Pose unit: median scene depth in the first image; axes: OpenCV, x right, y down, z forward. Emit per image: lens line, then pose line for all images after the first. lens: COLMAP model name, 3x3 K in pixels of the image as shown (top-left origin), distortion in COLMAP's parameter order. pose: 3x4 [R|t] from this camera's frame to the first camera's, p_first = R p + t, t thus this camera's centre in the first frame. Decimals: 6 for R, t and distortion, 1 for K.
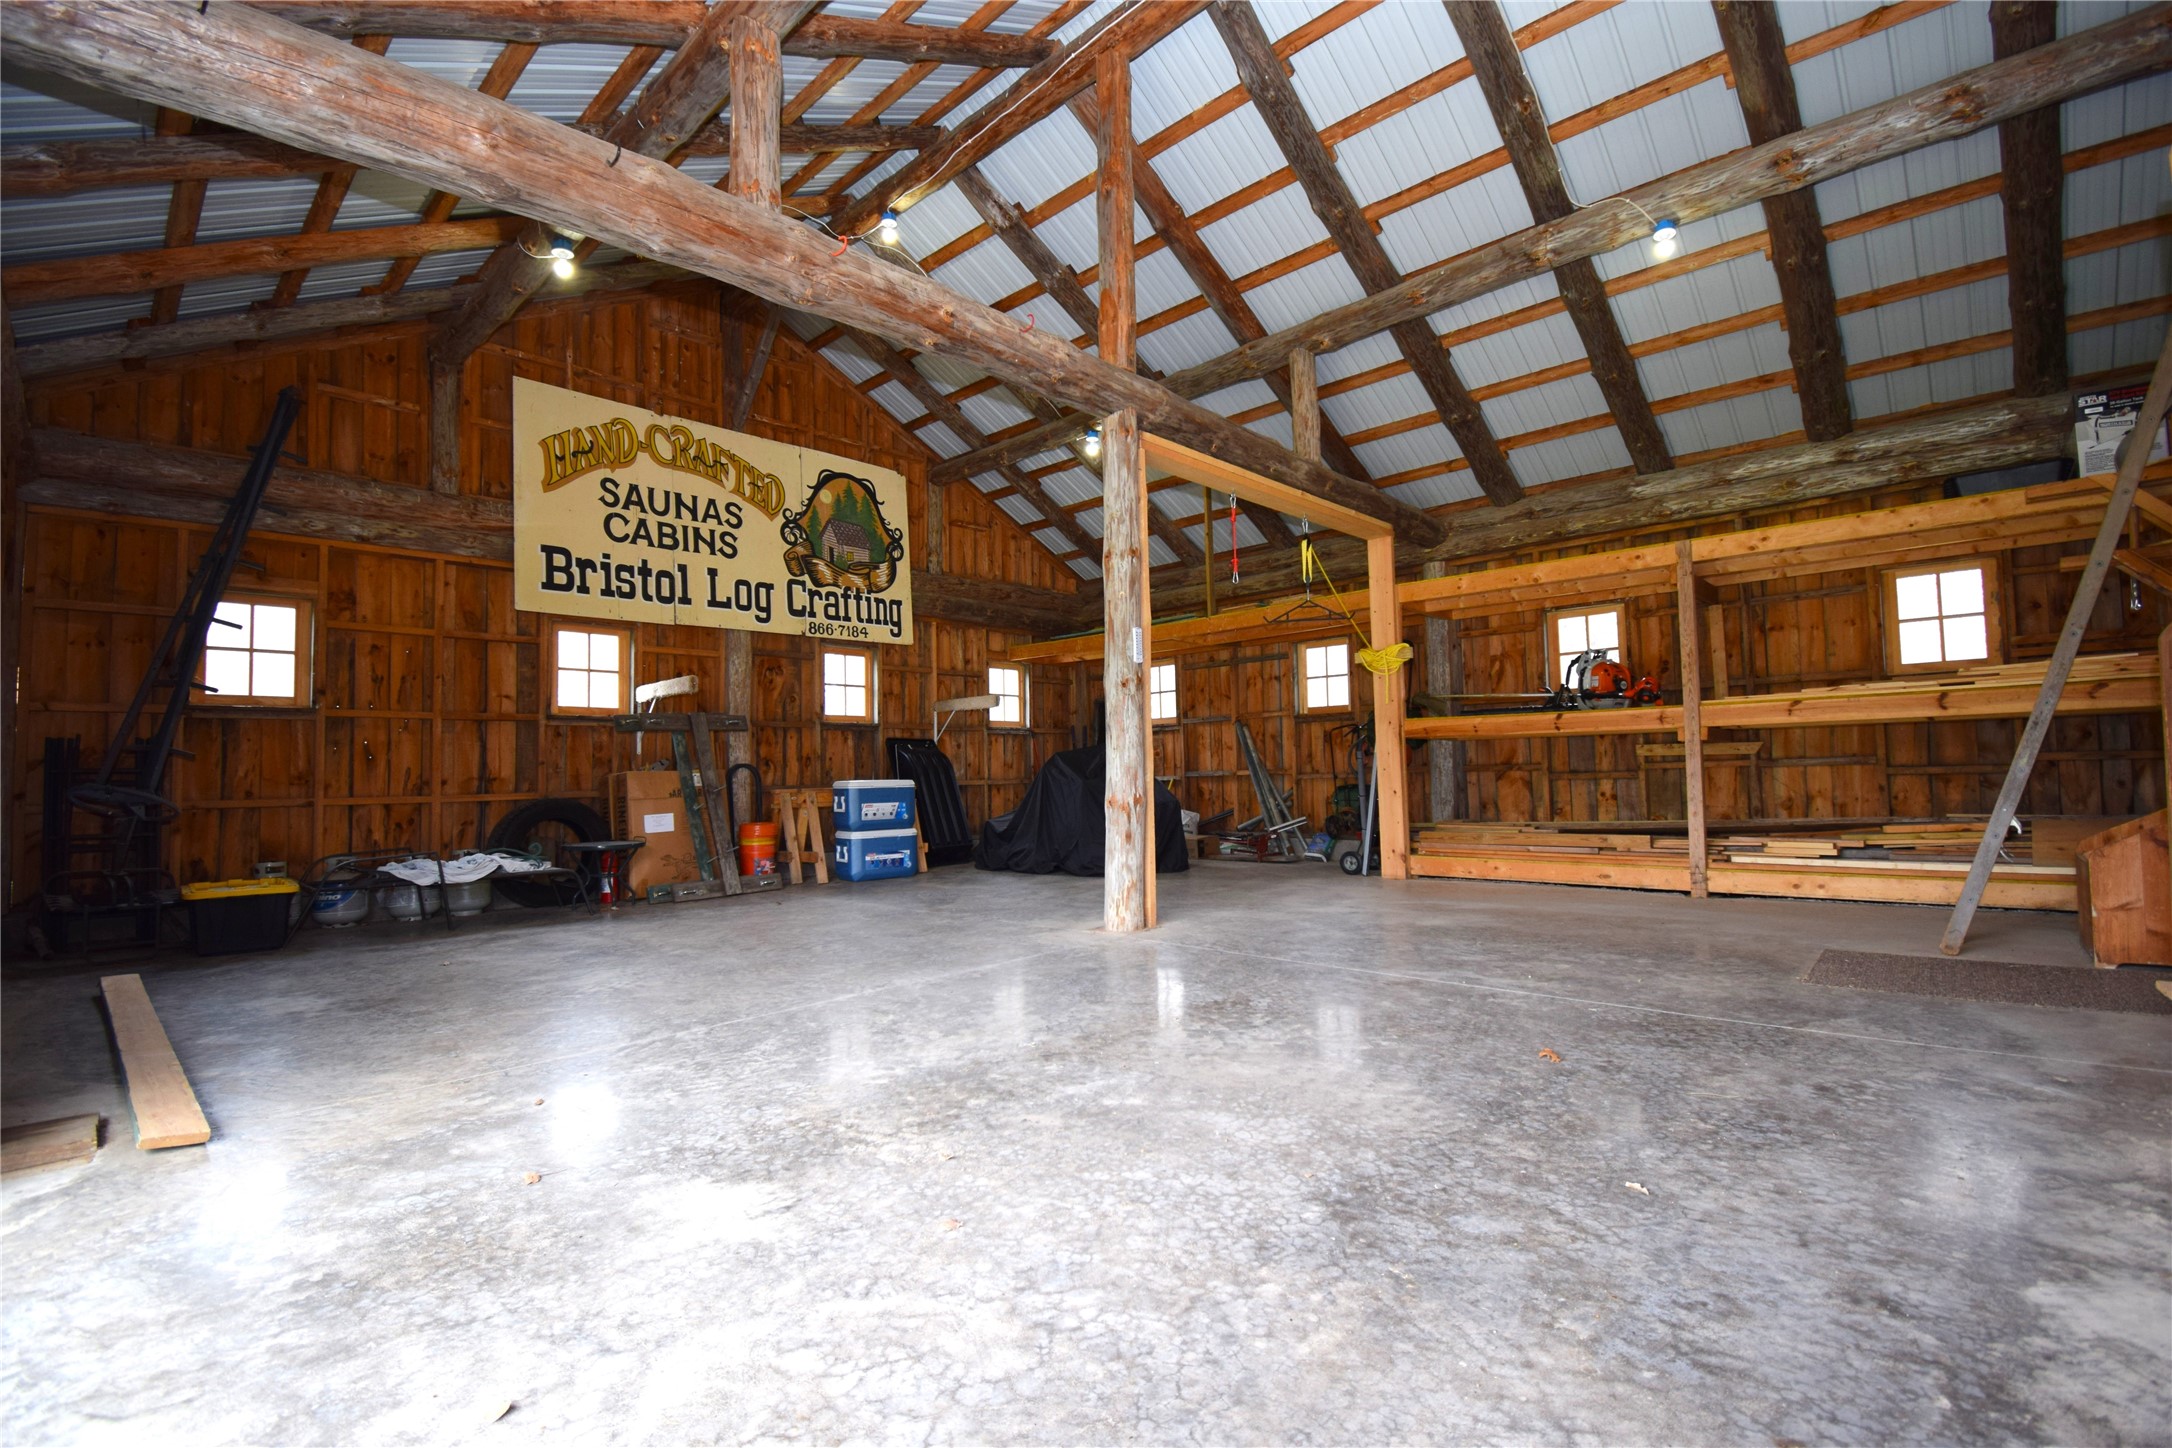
lens RADIAL K [[917.1, 0, 1086.0], [0, 917.1, 724.0], [0, 0, 1]] dist [-0.018249, -0.000206]
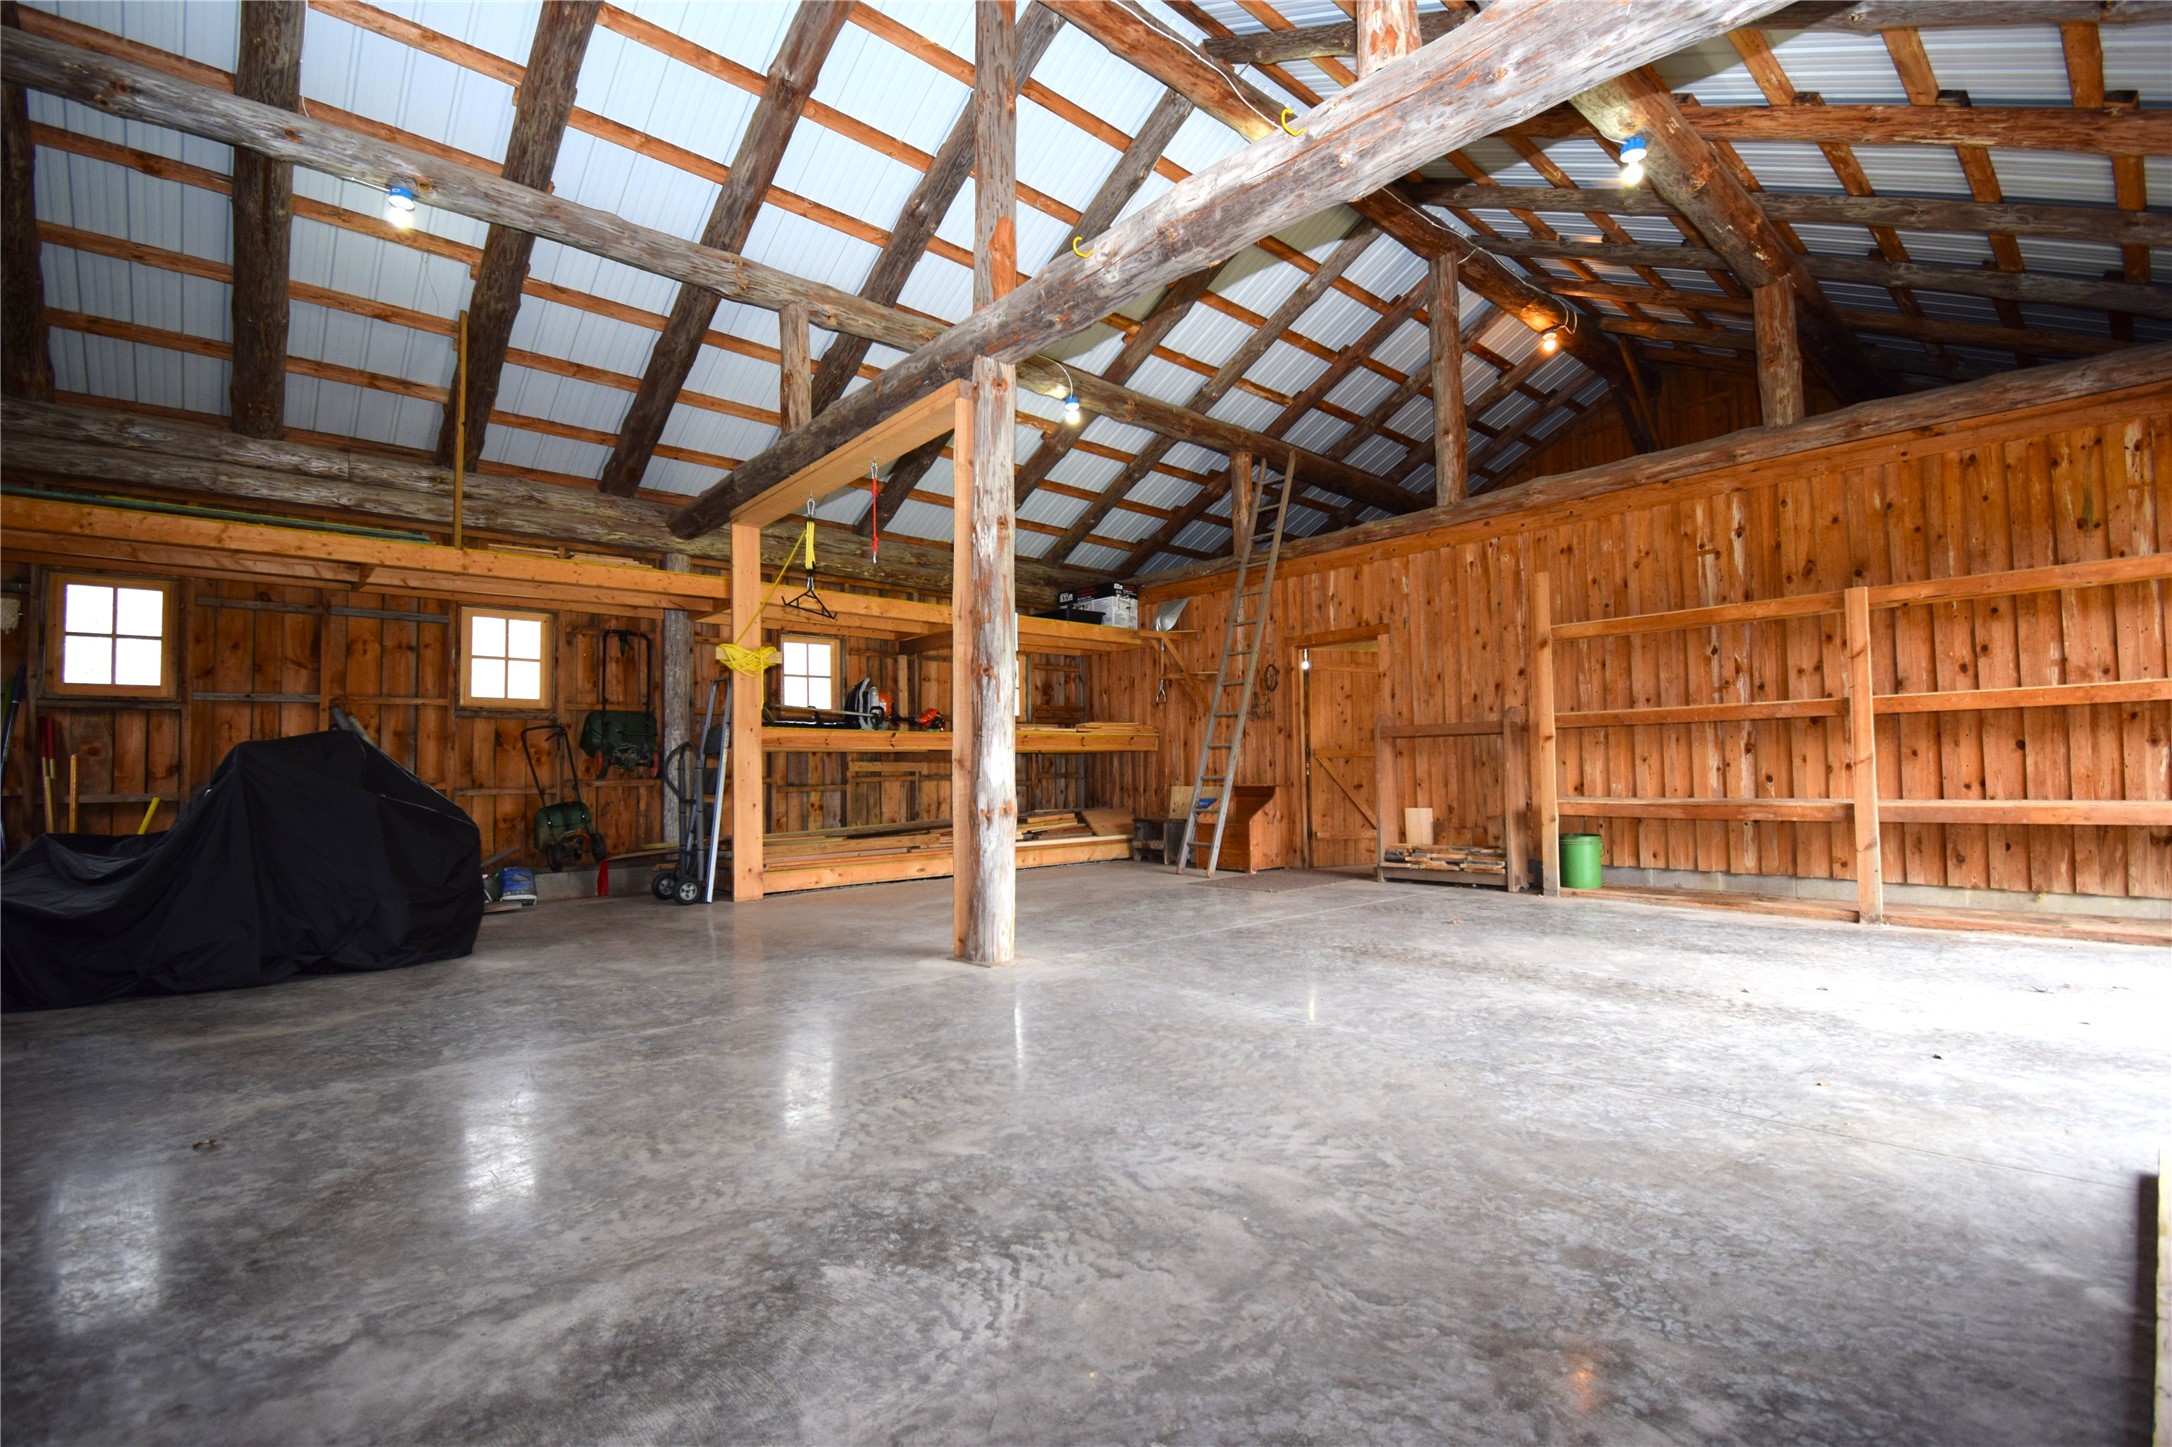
lens RADIAL K [[962.6, 0, 1086.0], [0, 962.6, 723.5], [0, 0, 1]] dist [0.031351, -0.028094]
pose [[0.122442, 0.066969, 0.990214, -0.571701], [-0.043677, 0.997118, -0.062036, 0.036863], [-0.991514, -0.035653, 0.125015, 0.536908]]
